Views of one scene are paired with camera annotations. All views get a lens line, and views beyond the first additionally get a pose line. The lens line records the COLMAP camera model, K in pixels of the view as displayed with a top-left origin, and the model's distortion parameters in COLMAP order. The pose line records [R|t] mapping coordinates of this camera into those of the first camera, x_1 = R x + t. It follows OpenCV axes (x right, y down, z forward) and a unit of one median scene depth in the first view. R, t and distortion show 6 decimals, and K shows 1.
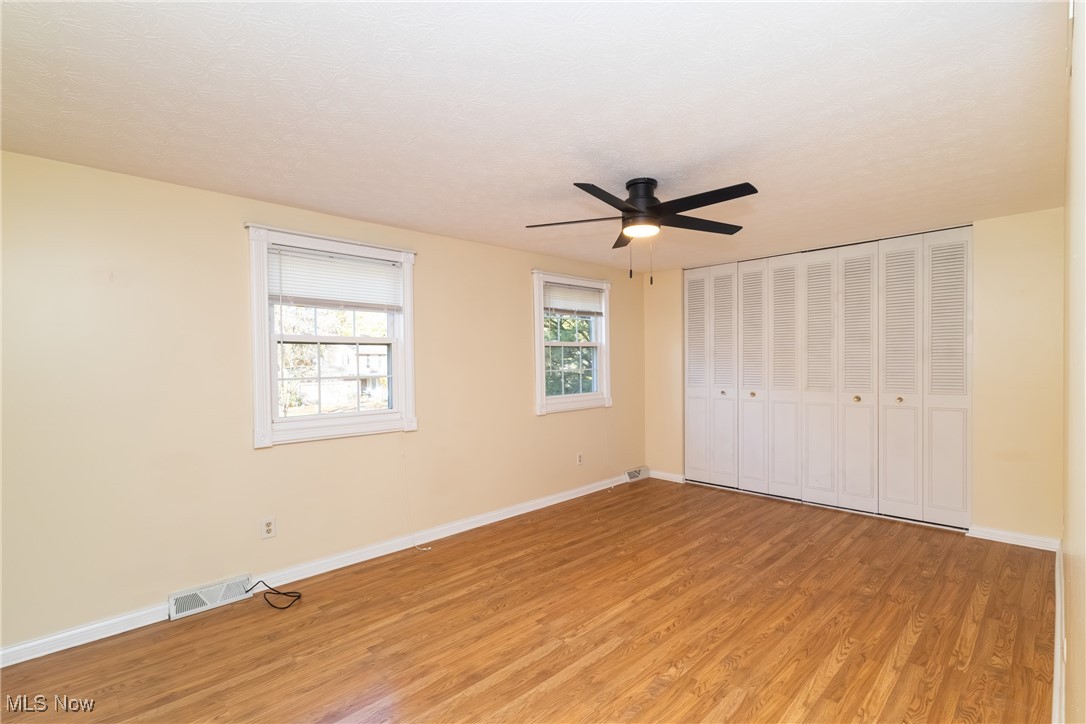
lens RADIAL K [[504.4, 0, 539.0], [0, 504.4, 358.0], [0, 0, 1]] dist [0.001284, 0.000518]
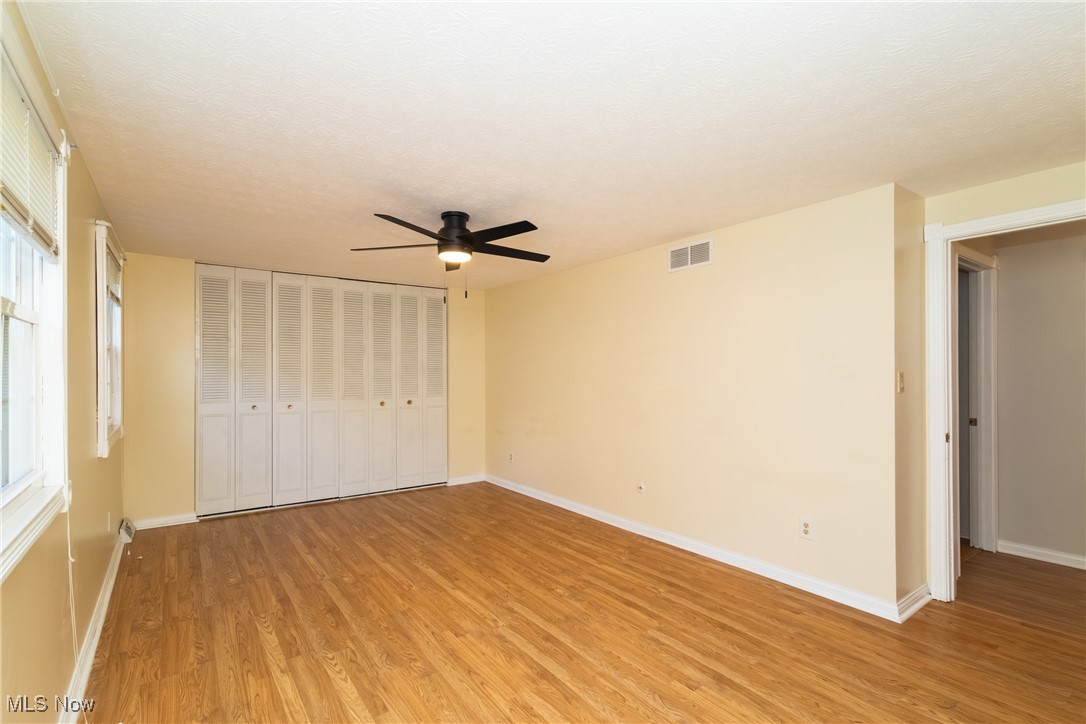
lens RADIAL K [[504.4, 0, 539.0], [0, 504.4, 358.0], [0, 0, 1]] dist [0.001284, 0.000518]
pose [[0.147007, 0.042236, 0.988233, -0.737639], [-0.010293, 0.999099, -0.041169, 0.017447], [-0.989082, -0.004119, 0.147309, 0.537426]]
